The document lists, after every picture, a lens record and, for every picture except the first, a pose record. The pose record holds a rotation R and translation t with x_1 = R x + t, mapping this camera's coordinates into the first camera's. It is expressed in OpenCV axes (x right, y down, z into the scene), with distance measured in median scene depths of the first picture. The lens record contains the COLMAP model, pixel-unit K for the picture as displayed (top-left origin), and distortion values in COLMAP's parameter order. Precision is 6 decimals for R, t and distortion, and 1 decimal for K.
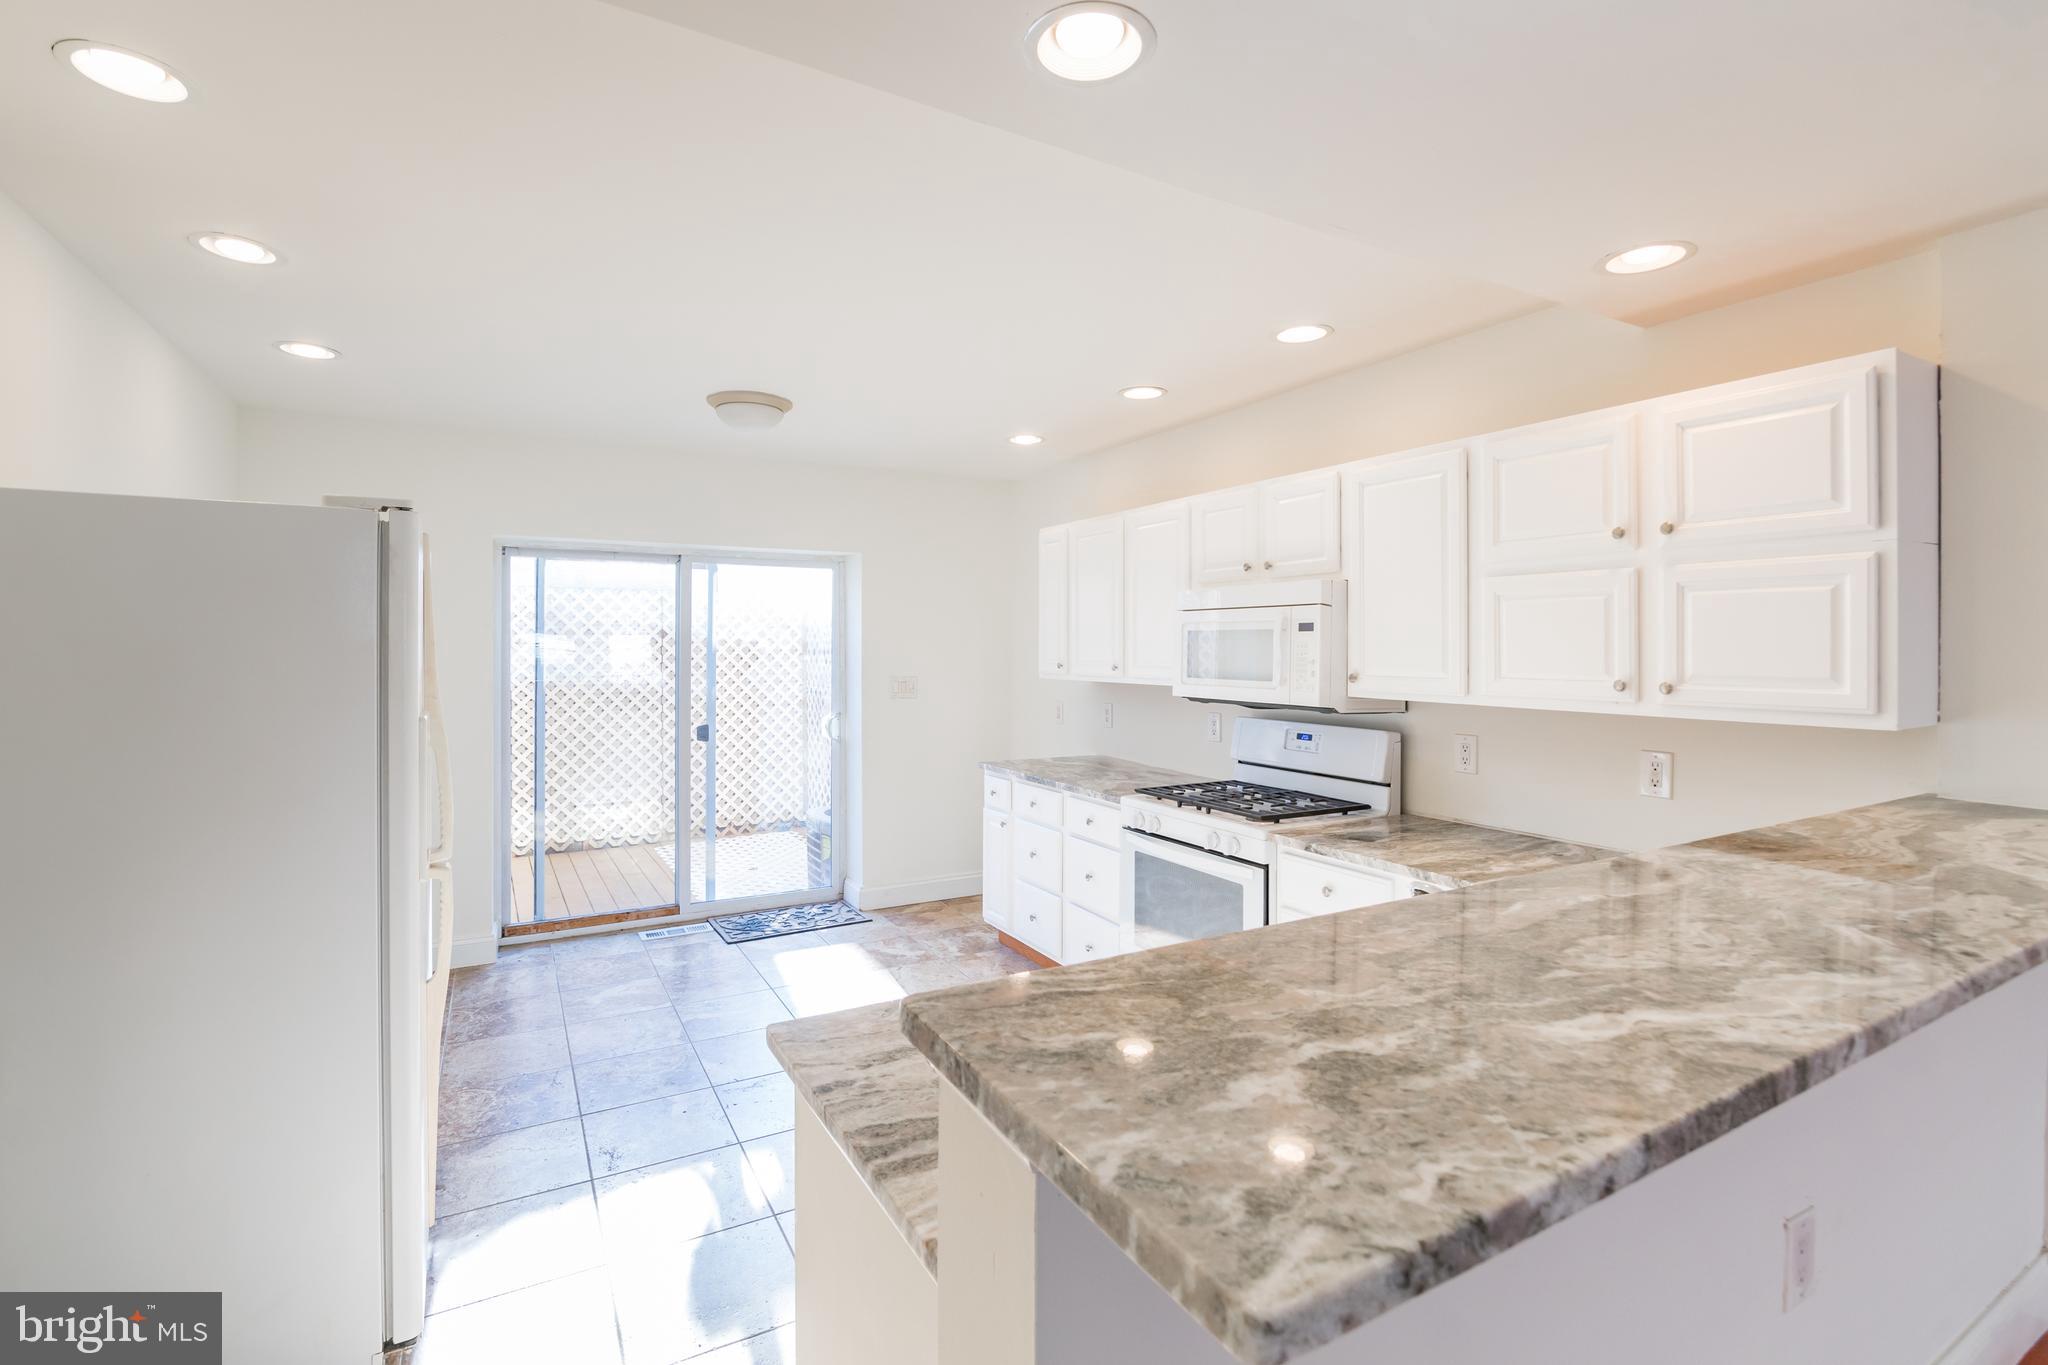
lens RADIAL K [[918.3, 0, 1037.1], [0, 918.3, 645.5], [0, 0, 1]] dist [-0.012832, 0.000401]
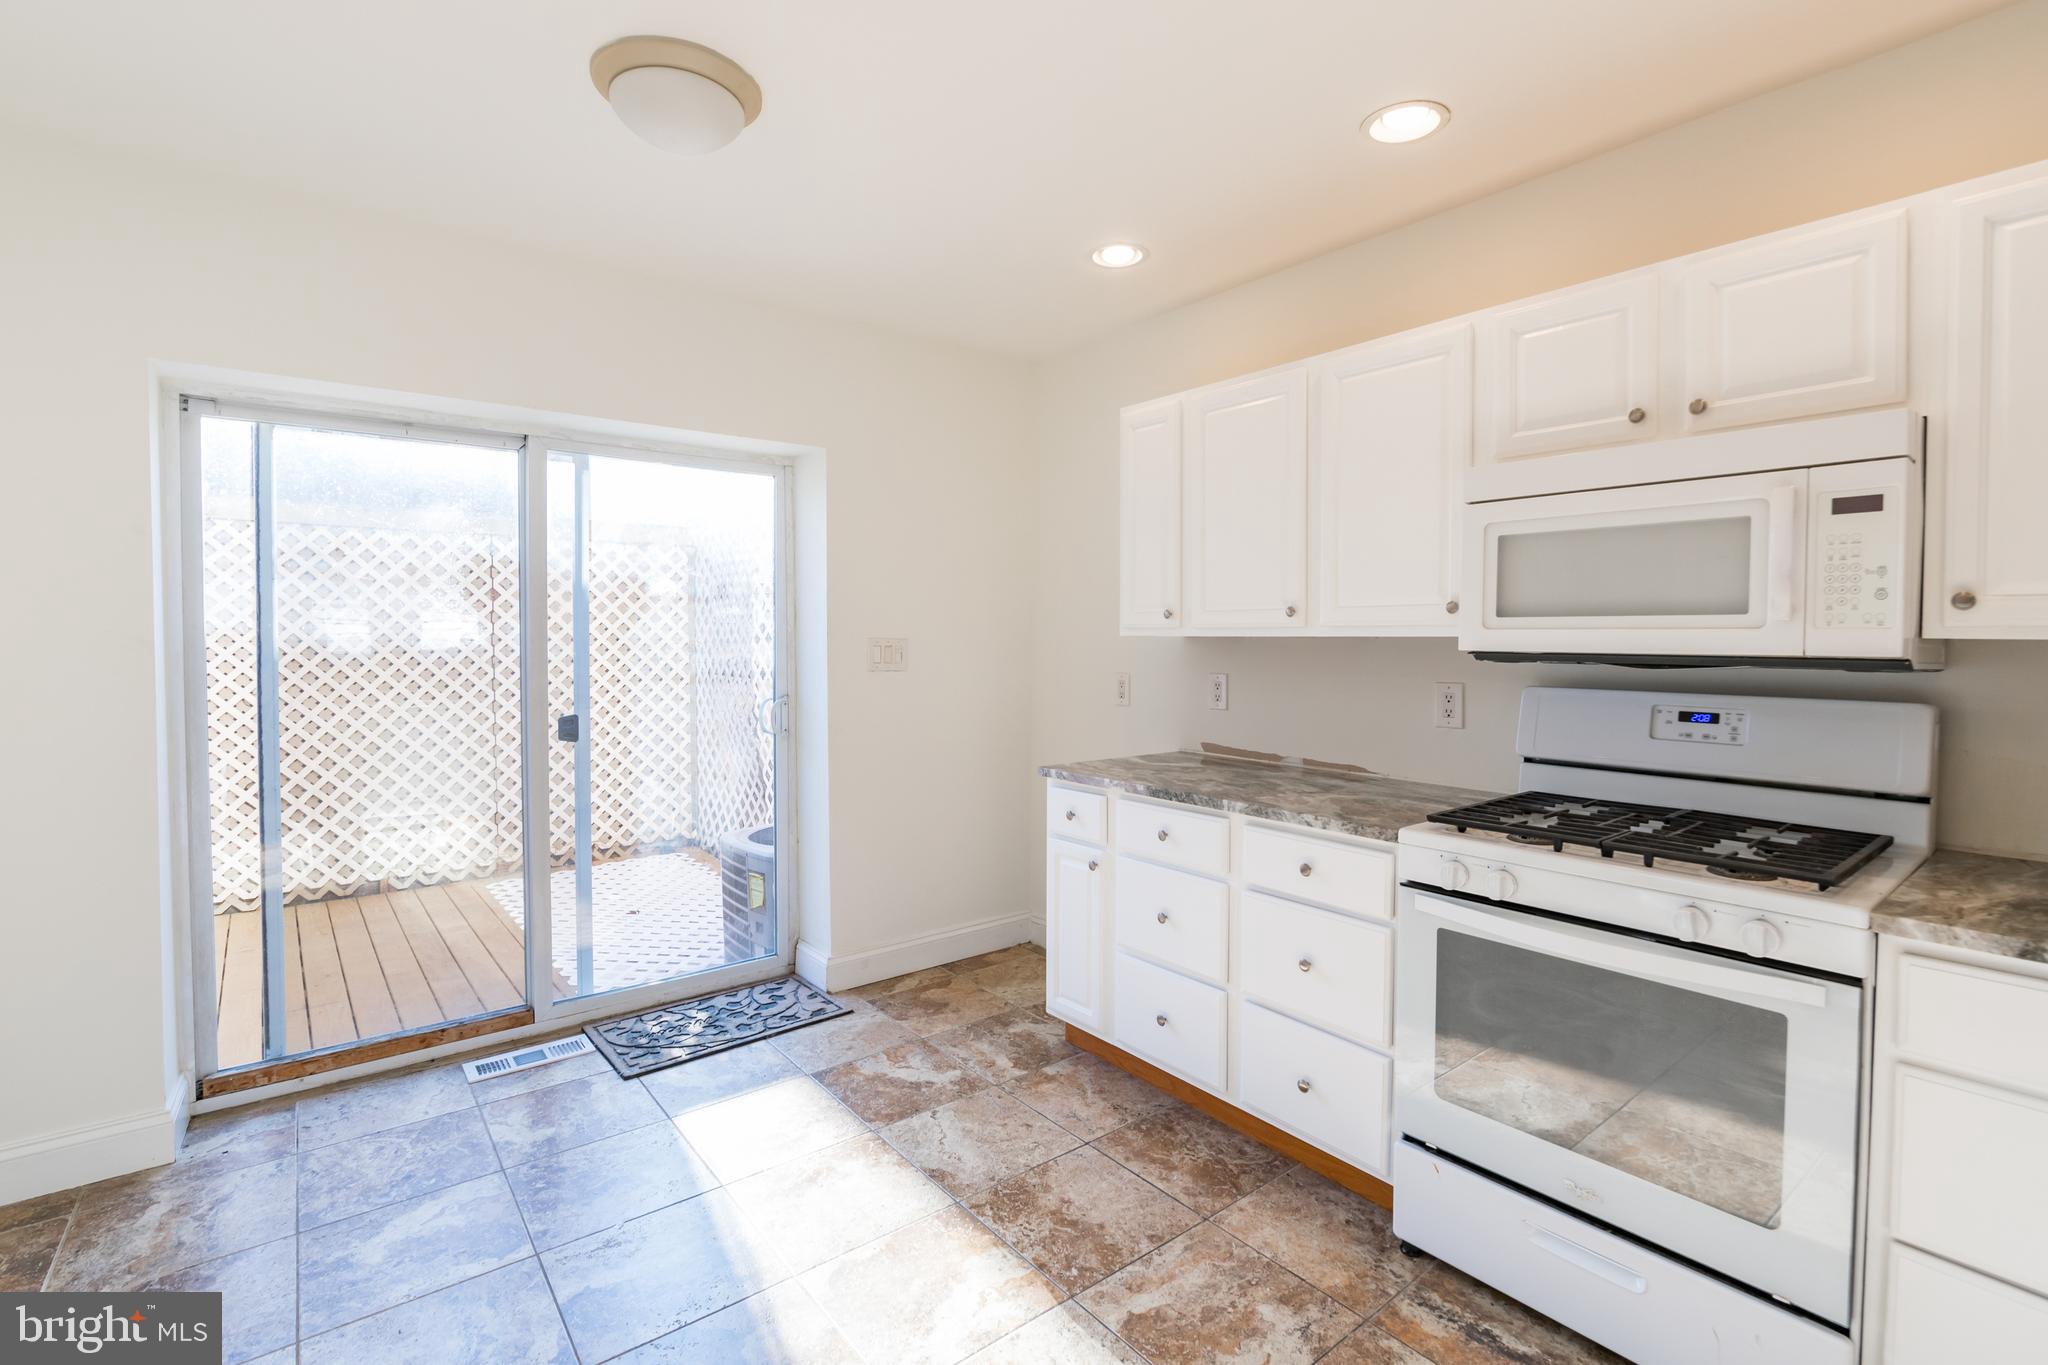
lens RADIAL K [[918.3, 0, 1051.1], [0, 918.3, 658.9], [0, 0, 1]] dist [-0.012832, 0.000401]
pose [[0.986818, -0.004718, 0.161767, -0.156592], [0.000242, 0.999617, 0.027679, 0.034565], [-0.161835, -0.027275, 0.986441, 0.370332]]
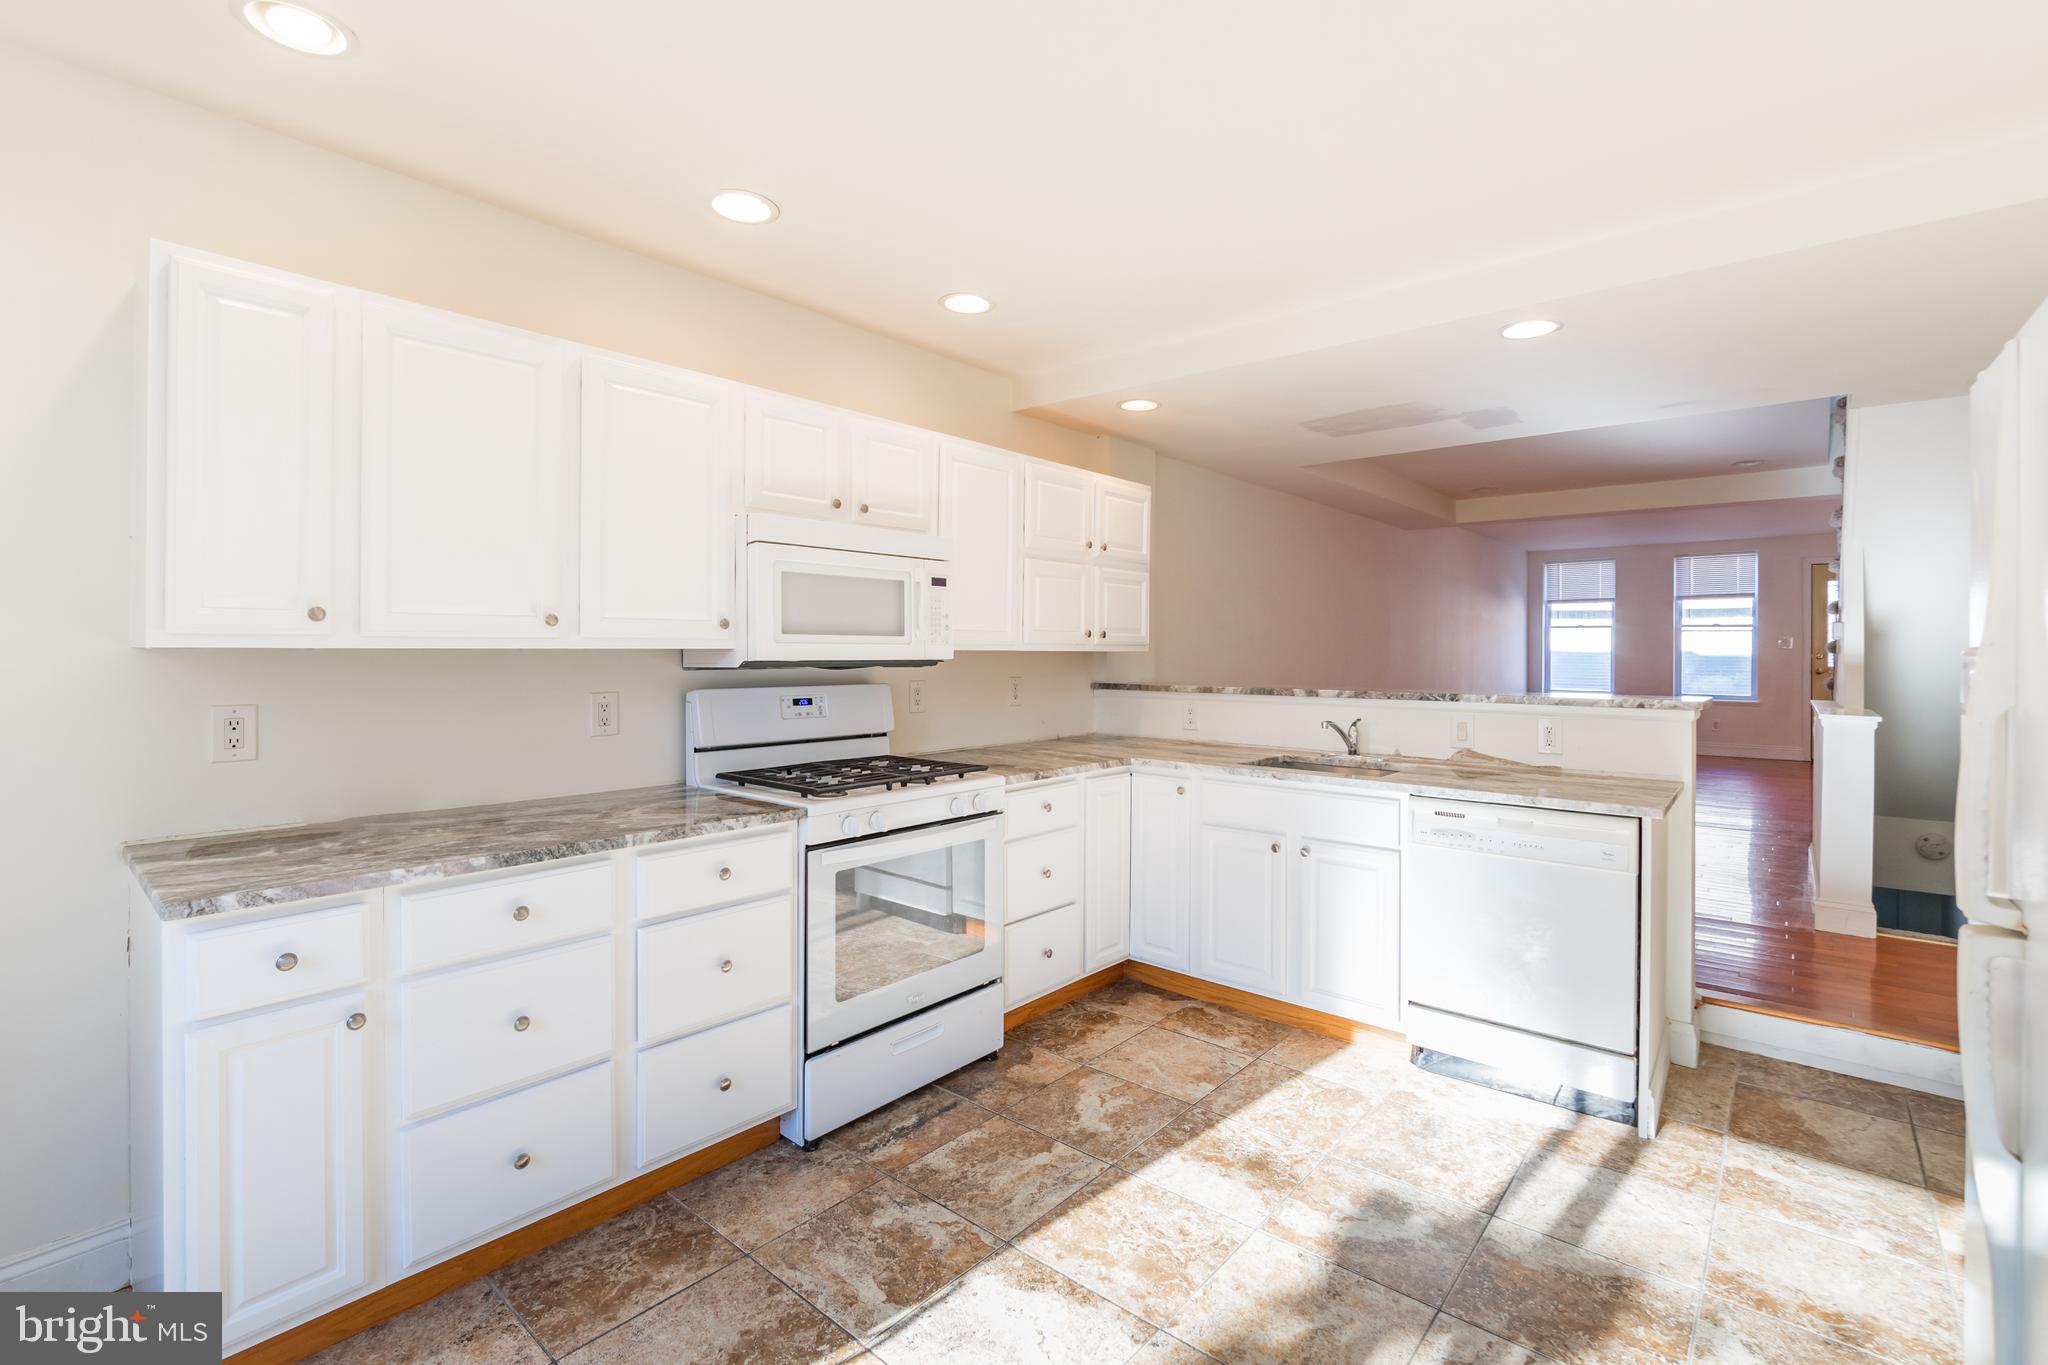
lens RADIAL K [[918.3, 0, 1025.9], [0, 918.3, 643.0], [0, 0, 1]] dist [-0.012832, 0.000401]
pose [[-0.324518, 0.000976, 0.945879, -0.461450], [-0.009170, 0.999949, -0.004178, 0.033437], [-0.945835, -0.010030, -0.324492, 0.811793]]
